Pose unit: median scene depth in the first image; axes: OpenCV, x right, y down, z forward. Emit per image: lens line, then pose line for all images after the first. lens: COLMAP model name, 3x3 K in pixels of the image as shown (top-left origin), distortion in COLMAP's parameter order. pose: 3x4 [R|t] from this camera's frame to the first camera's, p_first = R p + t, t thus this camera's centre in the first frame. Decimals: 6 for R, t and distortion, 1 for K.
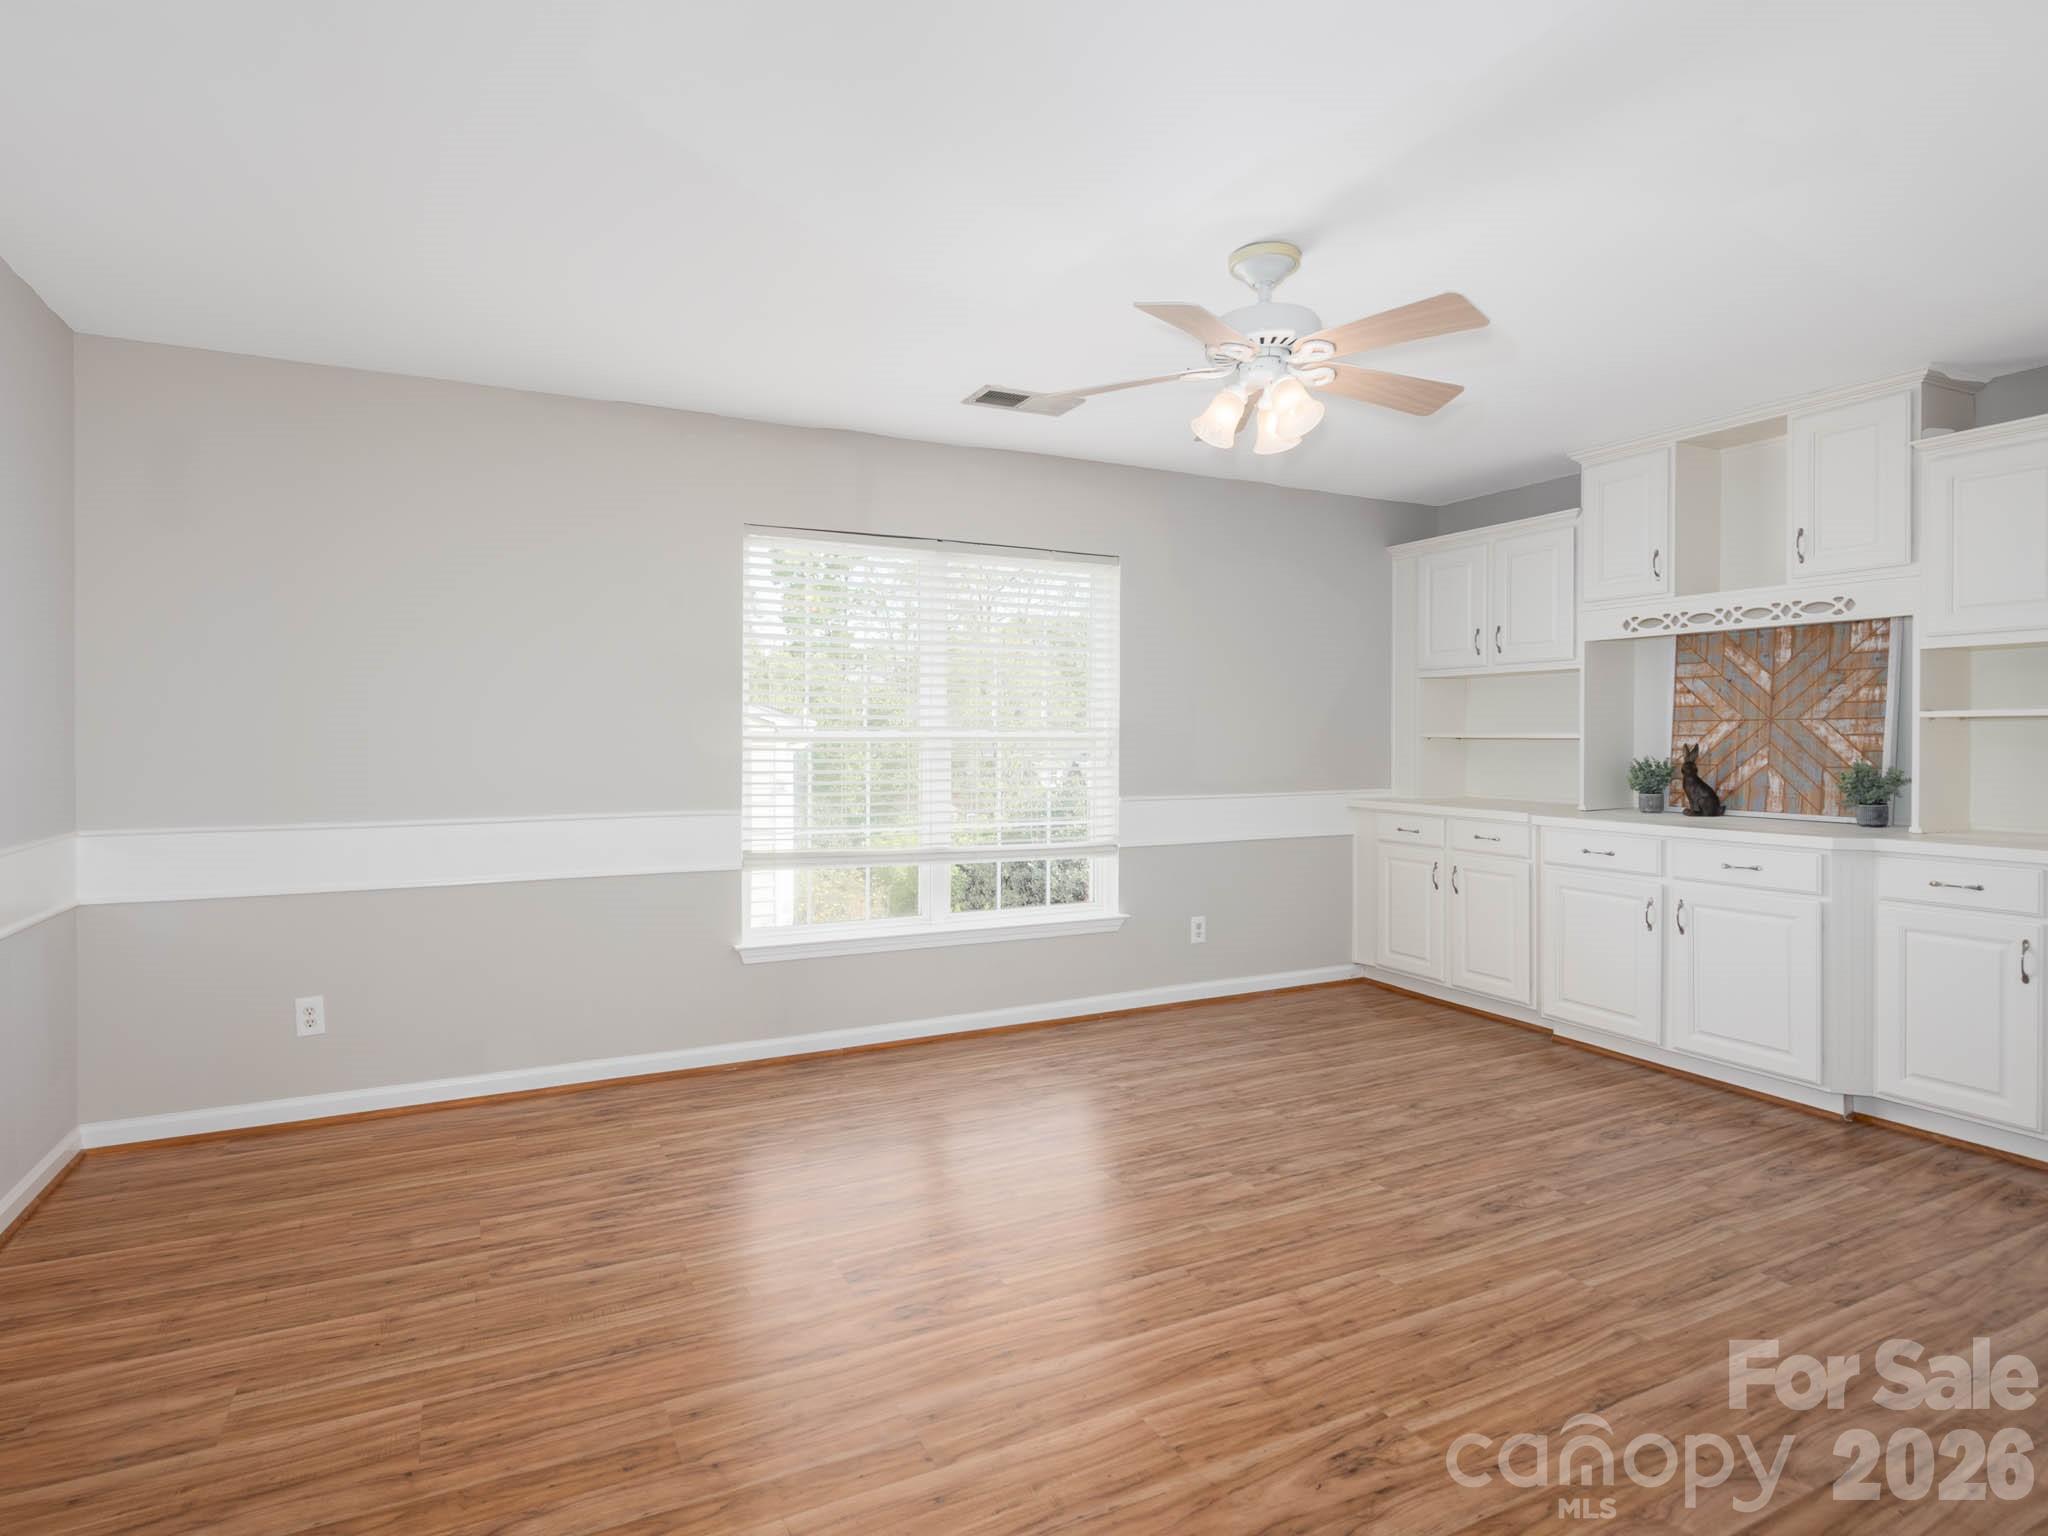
lens RADIAL K [[1034.2, 0, 954.6], [0, 1034.2, 742.8], [0, 0, 1]] dist [0.001073, -0.000265]
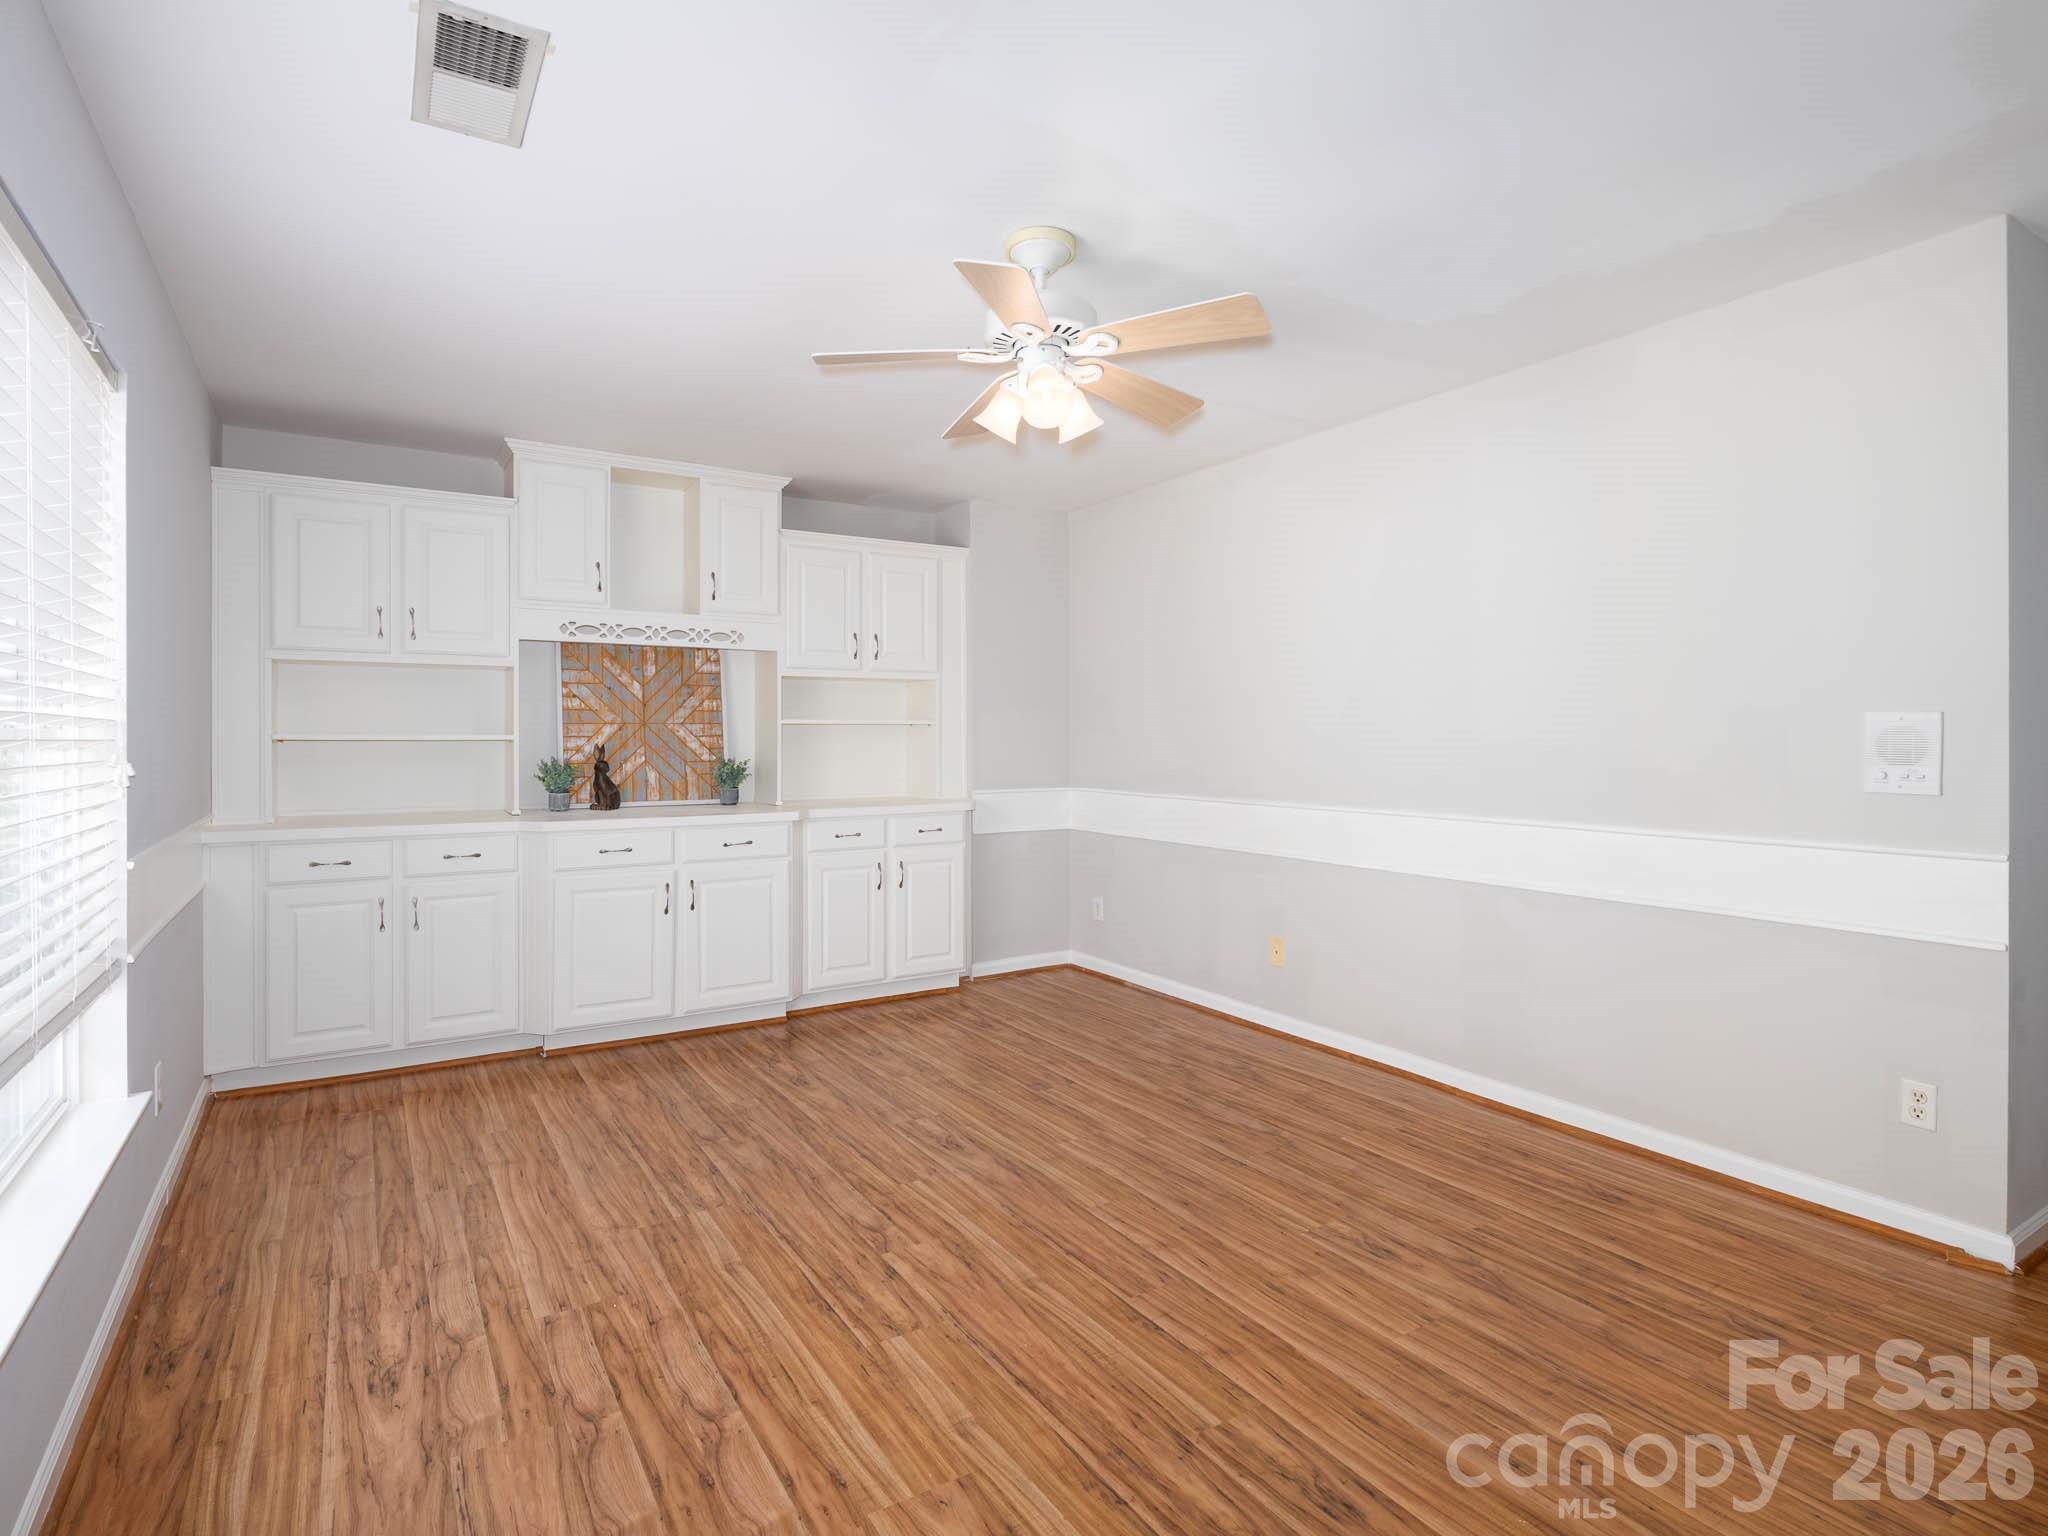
lens RADIAL K [[1034.2, 0, 954.6], [0, 1034.2, 742.8], [0, 0, 1]] dist [0.001073, -0.000265]
pose [[-0.093015, -0.002828, 0.995661, -0.451483], [0.009738, 0.999946, 0.003750, -0.001089], [-0.995617, 0.010045, -0.092982, 0.801094]]
